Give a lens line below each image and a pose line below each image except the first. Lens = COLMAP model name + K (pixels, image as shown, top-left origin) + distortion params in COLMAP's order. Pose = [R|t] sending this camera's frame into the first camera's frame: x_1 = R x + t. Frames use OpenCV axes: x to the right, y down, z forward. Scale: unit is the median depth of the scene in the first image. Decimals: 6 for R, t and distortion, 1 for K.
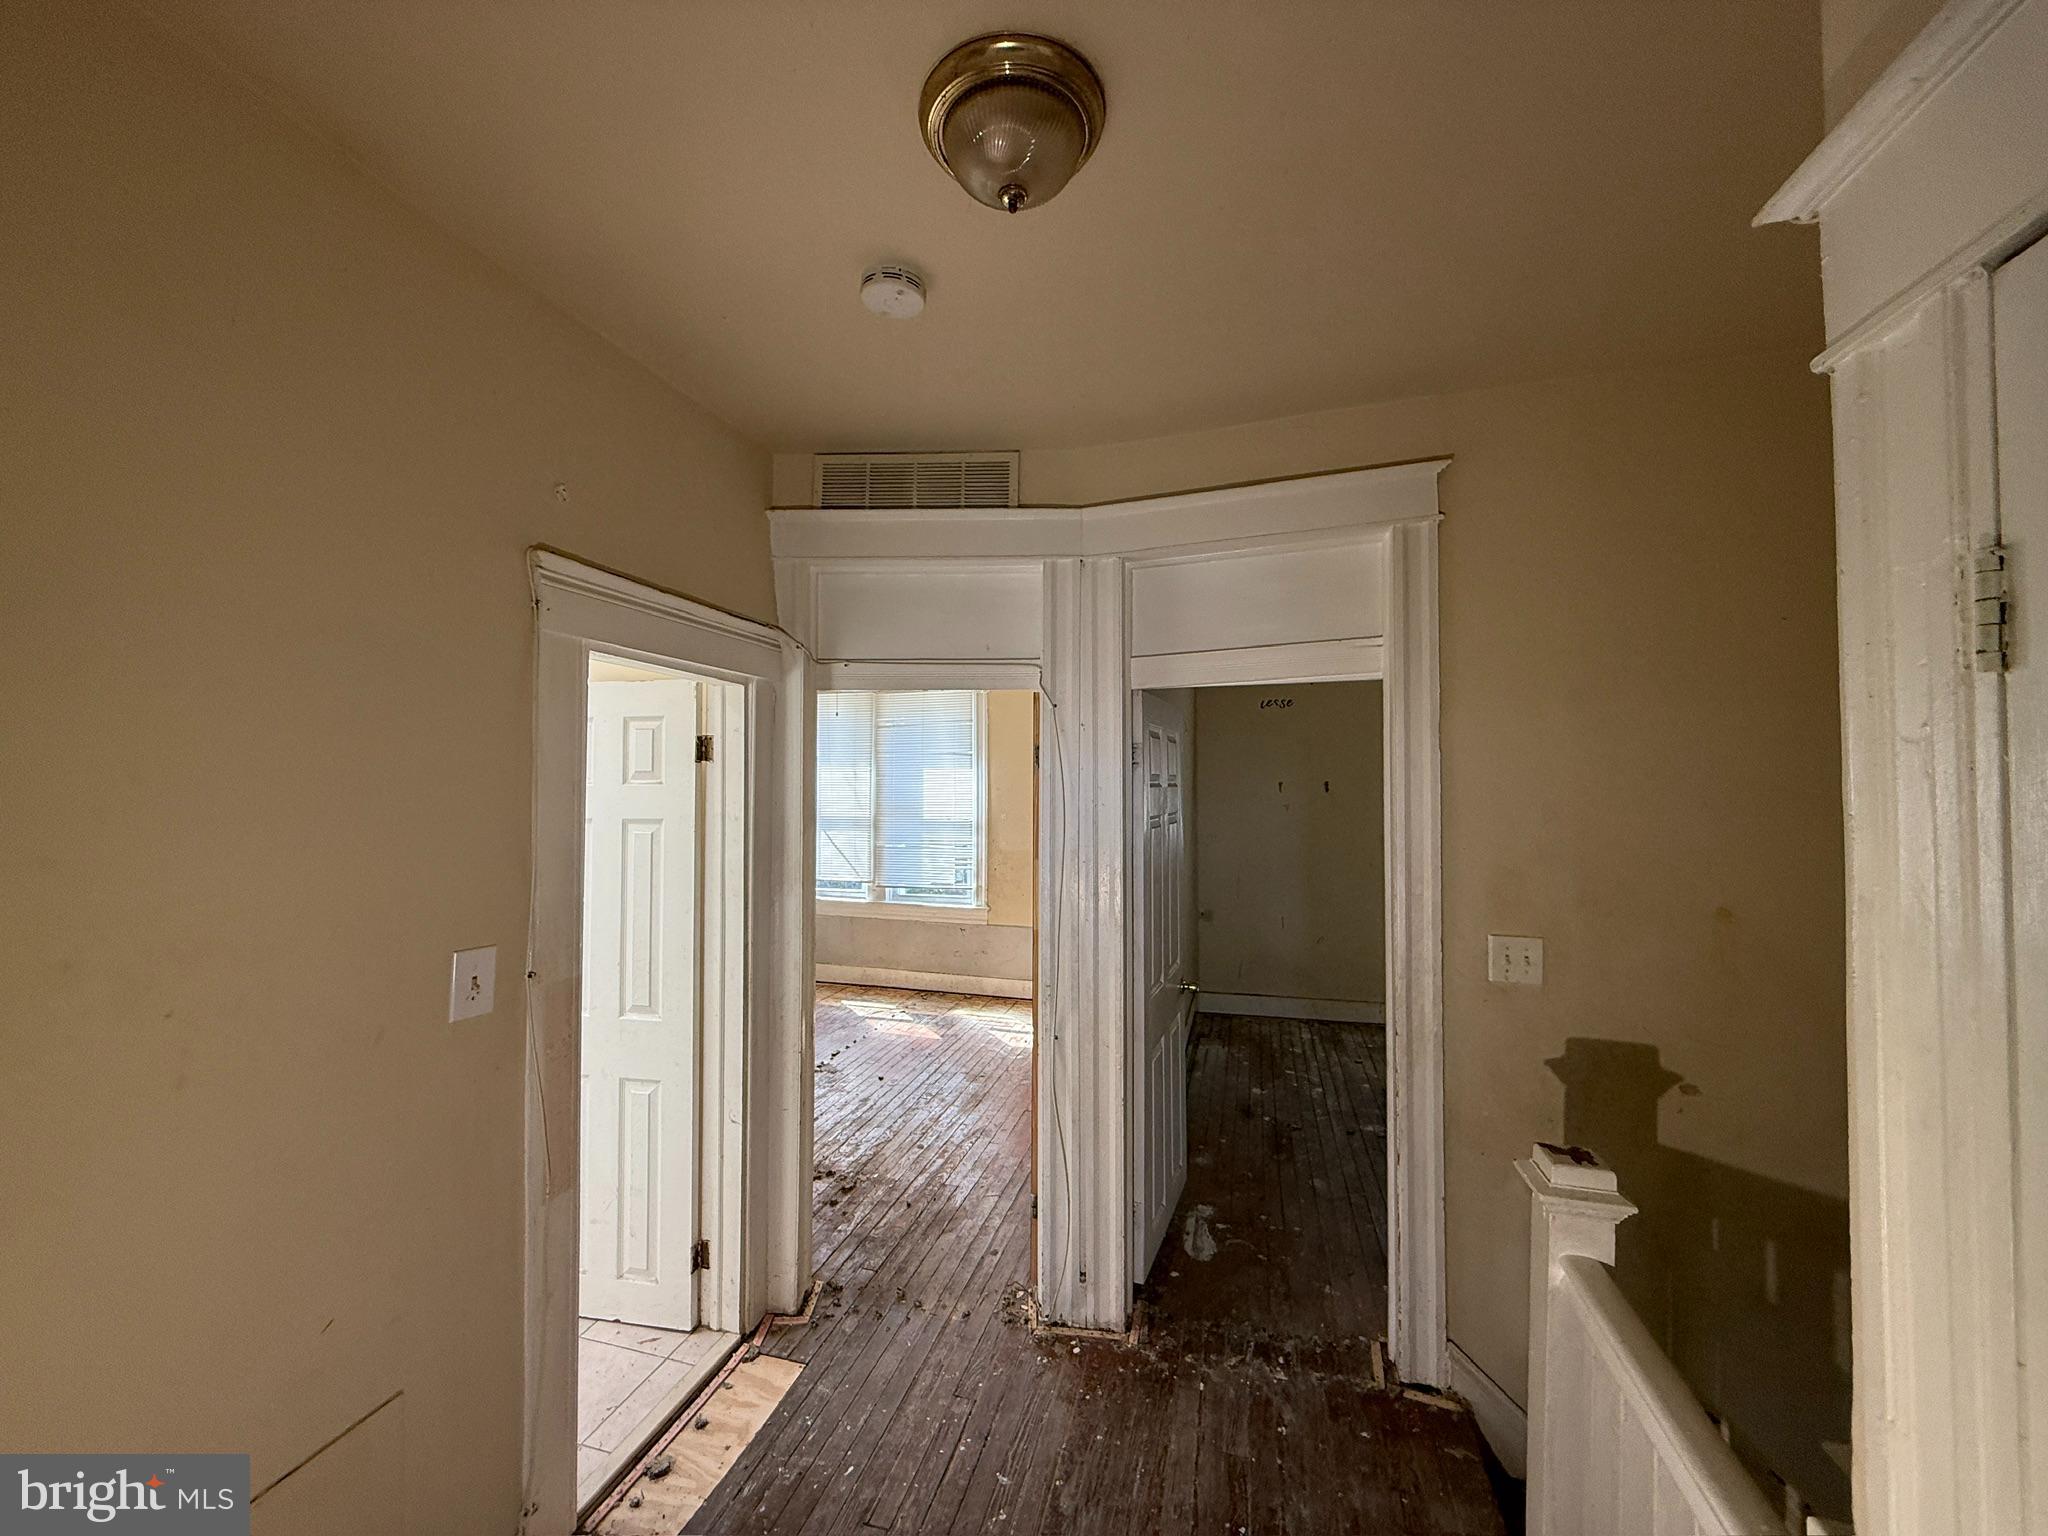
lens RADIAL K [[833.3, 0, 1027.0], [0, 833.3, 761.1], [0, 0, 1]] dist [0.000065, -0.000118]
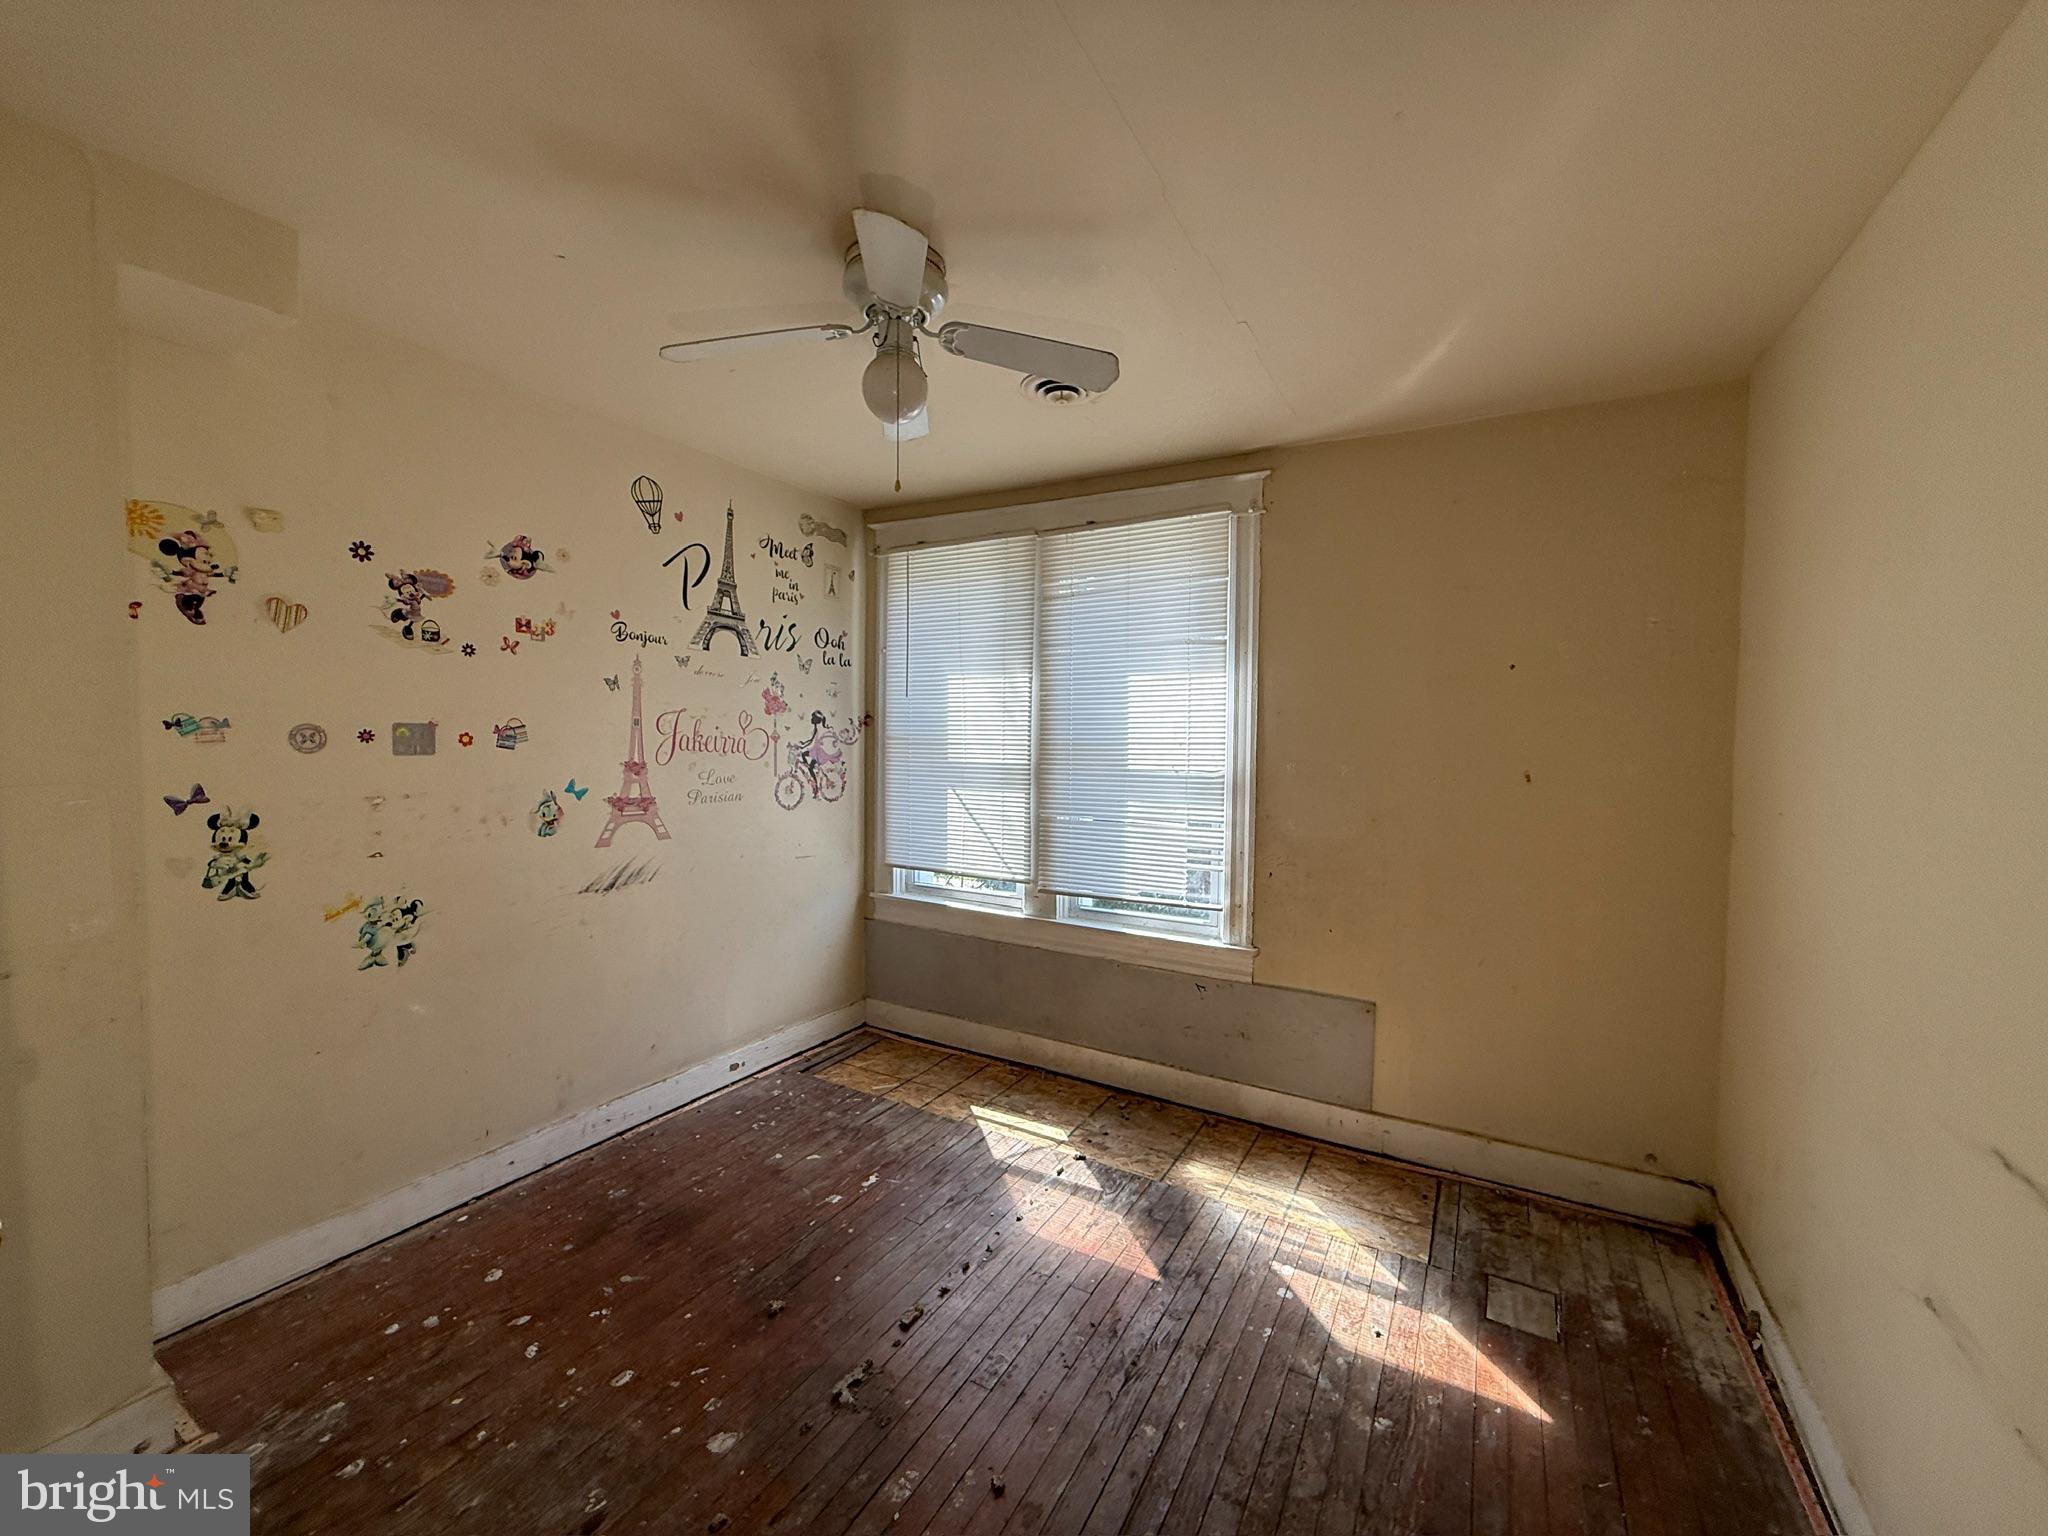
lens RADIAL K [[833.3, 0, 1020.2], [0, 833.3, 763.2], [0, 0, 1]] dist [0.000065, -0.000118]
pose [[0.967293, 0.016230, -0.253141, -0.057214], [0.000688, 0.997779, 0.066601, 0.030828], [0.253659, -0.064597, 0.965134, 0.484169]]
